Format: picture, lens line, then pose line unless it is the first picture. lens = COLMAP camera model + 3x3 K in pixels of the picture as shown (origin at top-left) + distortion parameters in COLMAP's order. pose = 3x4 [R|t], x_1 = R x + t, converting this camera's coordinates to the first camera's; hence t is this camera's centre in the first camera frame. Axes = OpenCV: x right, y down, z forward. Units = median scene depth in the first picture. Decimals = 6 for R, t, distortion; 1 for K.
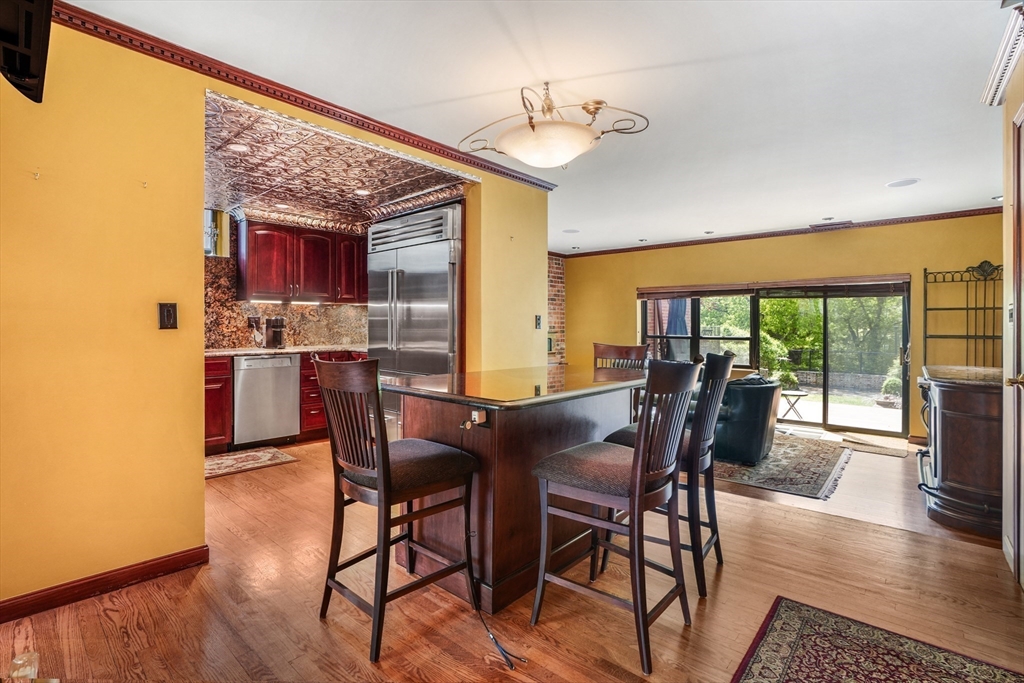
lens RADIAL K [[479.9, 0, 499.1], [0, 479.9, 323.4], [0, 0, 1]] dist [-0.042408, 0.002075]
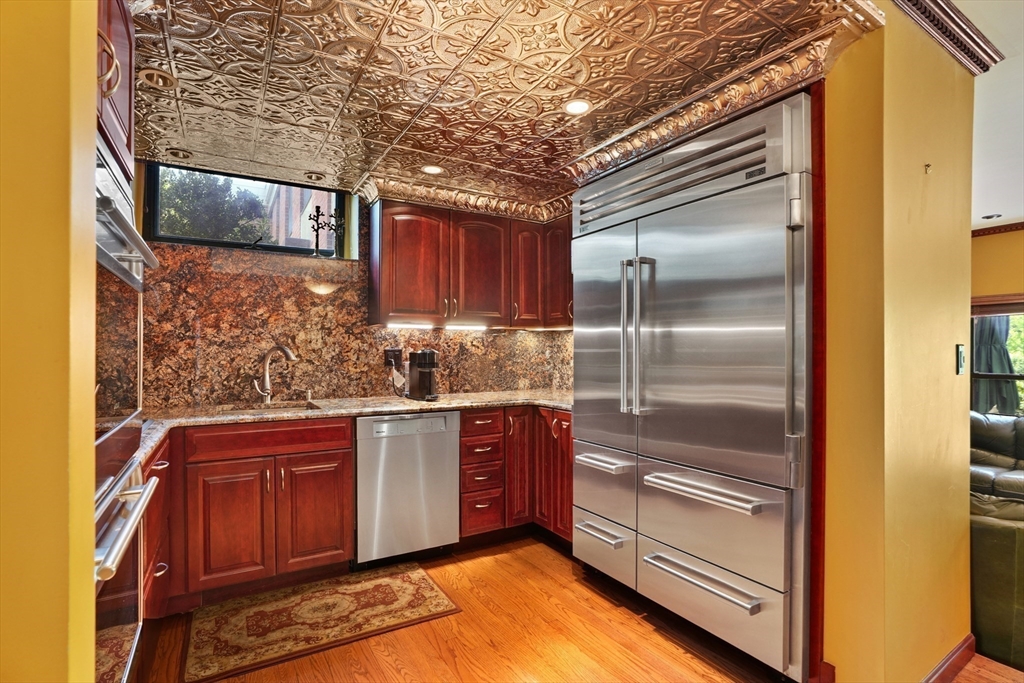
lens RADIAL K [[479.9, 0, 506.3], [0, 479.9, 348.2], [0, 0, 1]] dist [-0.042408, 0.002075]
pose [[0.959264, -0.000752, -0.282510, -0.183930], [0.000114, 0.999997, -0.002277, -0.014354], [0.282511, 0.002152, 0.959262, 0.420391]]
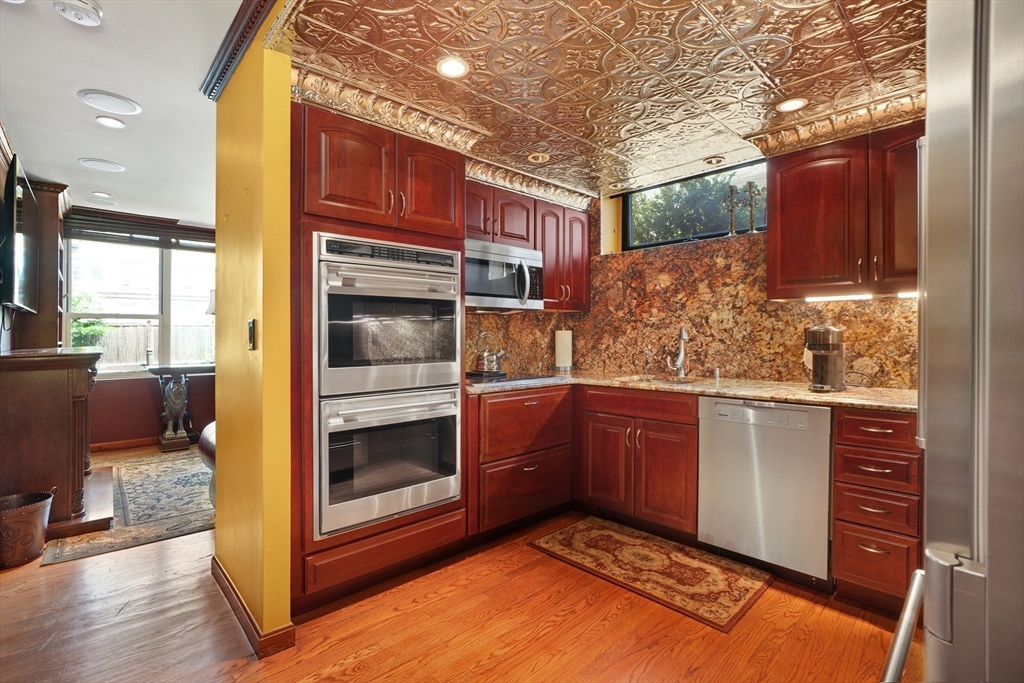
lens RADIAL K [[479.9, 0, 517.2], [0, 479.9, 338.3], [0, 0, 1]] dist [-0.042408, 0.002075]
pose [[-0.068008, 0.008654, -0.997647, 0.053638], [0.010027, 0.999918, 0.007991, -0.009544], [0.997634, -0.009460, -0.068089, 0.719797]]
